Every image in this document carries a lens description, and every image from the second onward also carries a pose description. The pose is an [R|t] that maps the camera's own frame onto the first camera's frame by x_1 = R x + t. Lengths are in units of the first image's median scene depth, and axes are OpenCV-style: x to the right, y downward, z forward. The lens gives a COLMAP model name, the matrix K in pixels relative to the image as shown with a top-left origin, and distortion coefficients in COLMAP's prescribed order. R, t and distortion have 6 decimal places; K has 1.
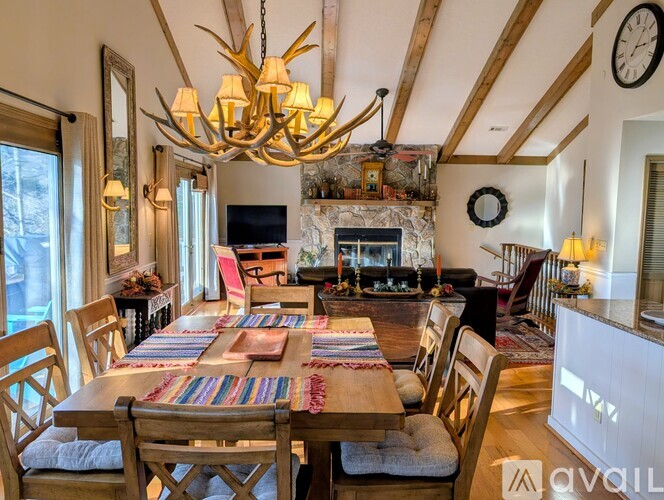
lens RADIAL K [[501.1, 0, 332.0], [0, 501.1, 250.0], [0, 0, 1]] dist [0.001765, -0.002257]
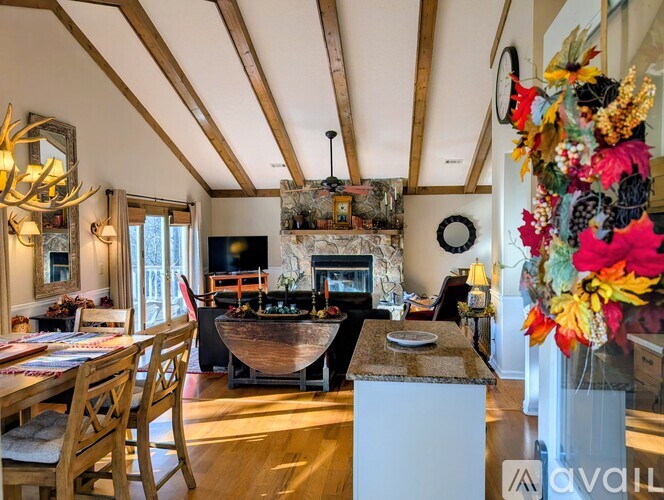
lens RADIAL K [[466.1, 0, 332.0], [0, 466.1, 250.0], [0, 0, 1]] dist [0.000564, -0.002178]
pose [[0.992331, -0.013996, -0.122816, 0.180998], [0.007525, 0.998567, -0.052988, -0.001343], [0.123381, 0.051657, 0.991014, -0.014150]]
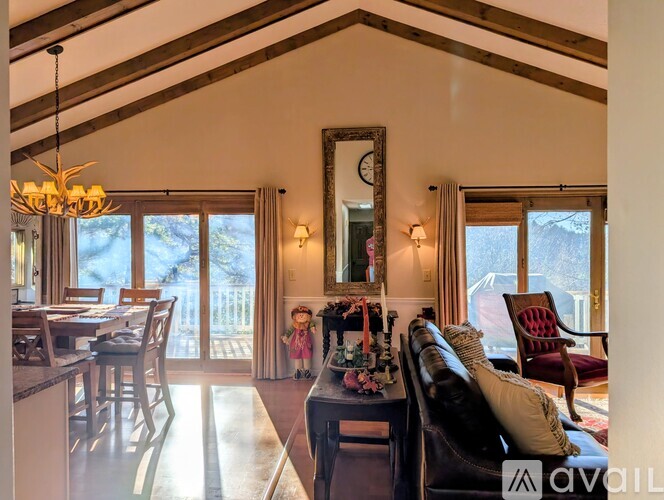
lens RADIAL K [[466.1, 0, 332.0], [0, 466.1, 250.0], [0, 0, 1]] dist [0.000564, -0.002178]
pose [[-0.125348, -0.014386, -0.992009, 0.357642], [-0.092250, 0.995732, -0.002783, -0.030615], [0.987815, 0.091164, -0.126140, 0.526063]]
